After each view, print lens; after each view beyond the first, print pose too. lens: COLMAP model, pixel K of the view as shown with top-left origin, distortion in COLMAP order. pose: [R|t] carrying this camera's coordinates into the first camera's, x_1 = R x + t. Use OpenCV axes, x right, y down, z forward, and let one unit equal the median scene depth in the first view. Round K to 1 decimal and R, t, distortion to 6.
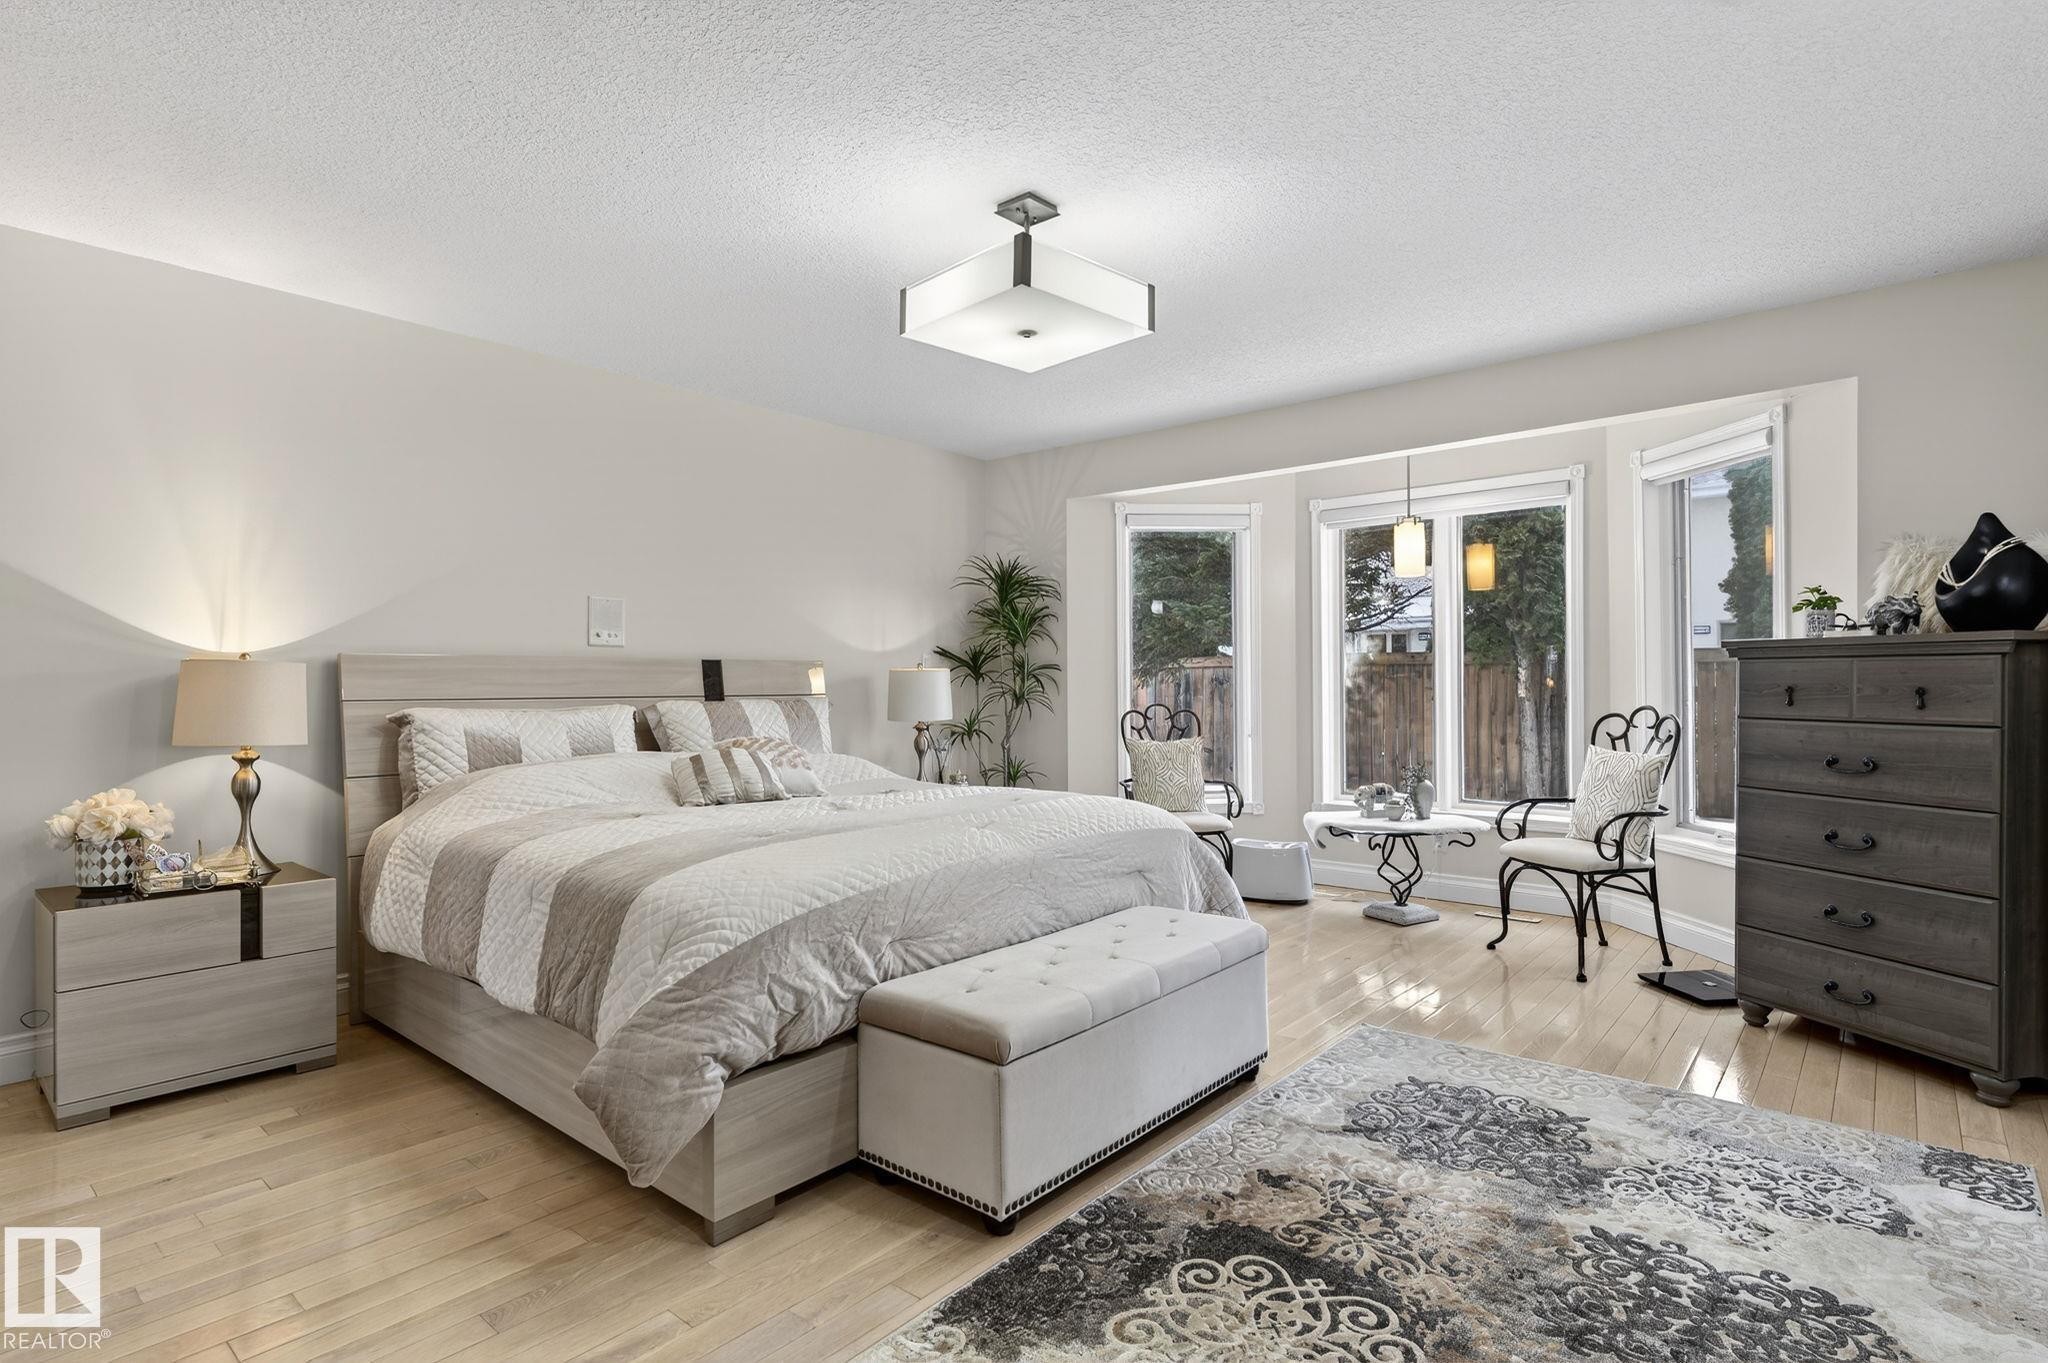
lens RADIAL K [[1007.3, 0, 1019.5], [0, 1007.3, 687.3], [0, 0, 1]] dist [-0.002100, -0.000775]
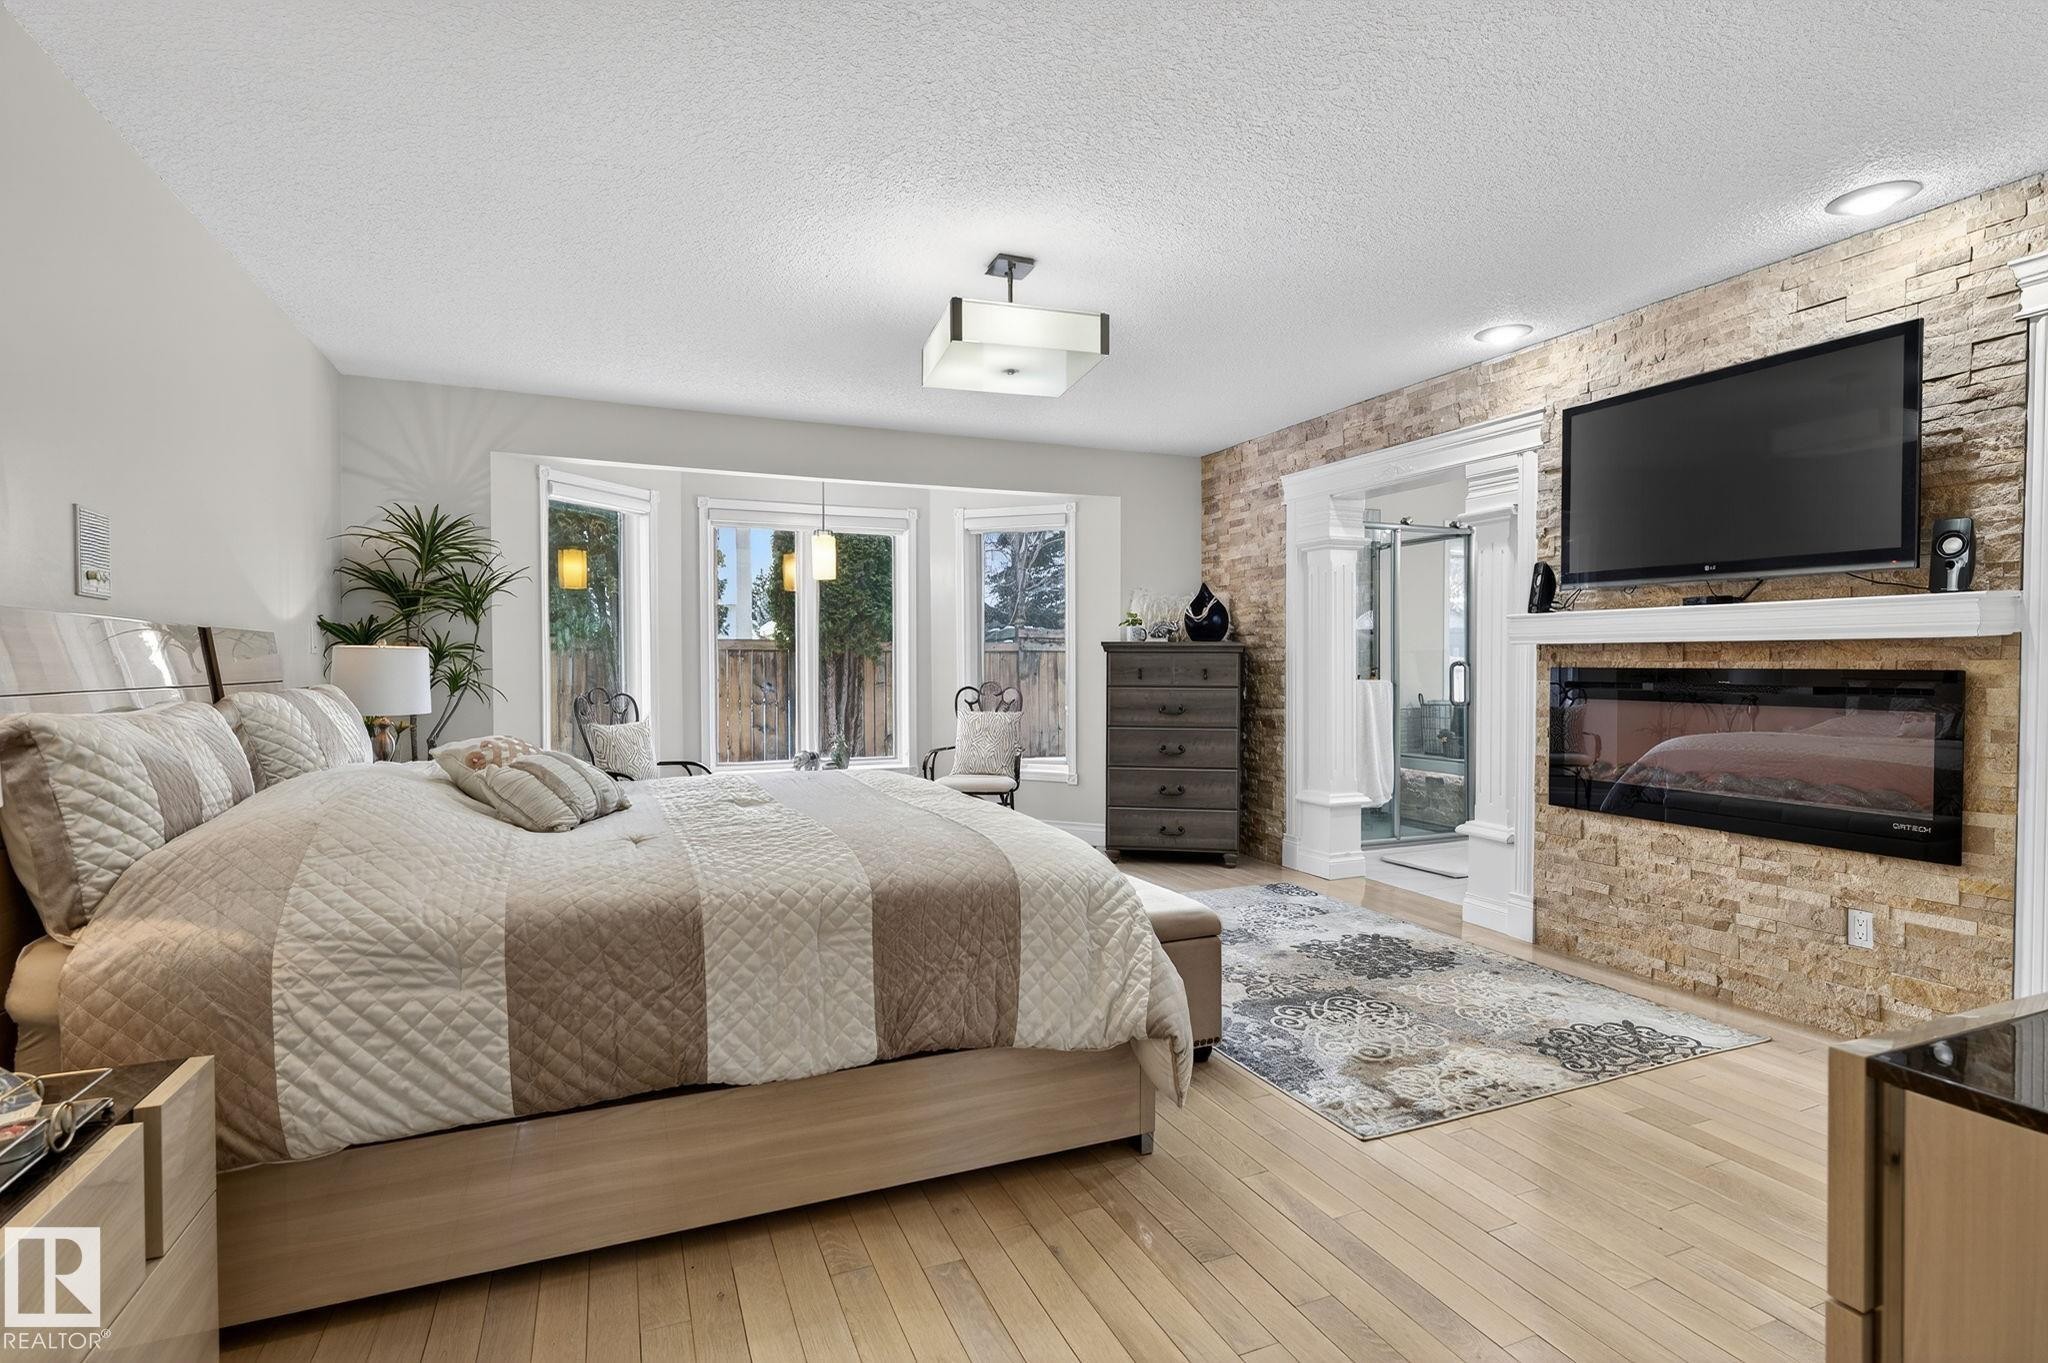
lens RADIAL K [[944.0, 0, 1032.9], [0, 944.0, 681.5], [0, 0, 1]] dist [-0.003909, -0.001130]
pose [[0.464920, -0.013000, 0.885257, -0.864917], [0.001984, 0.999905, 0.013642, -0.000421], [-0.885350, -0.004586, 0.464902, 0.407219]]
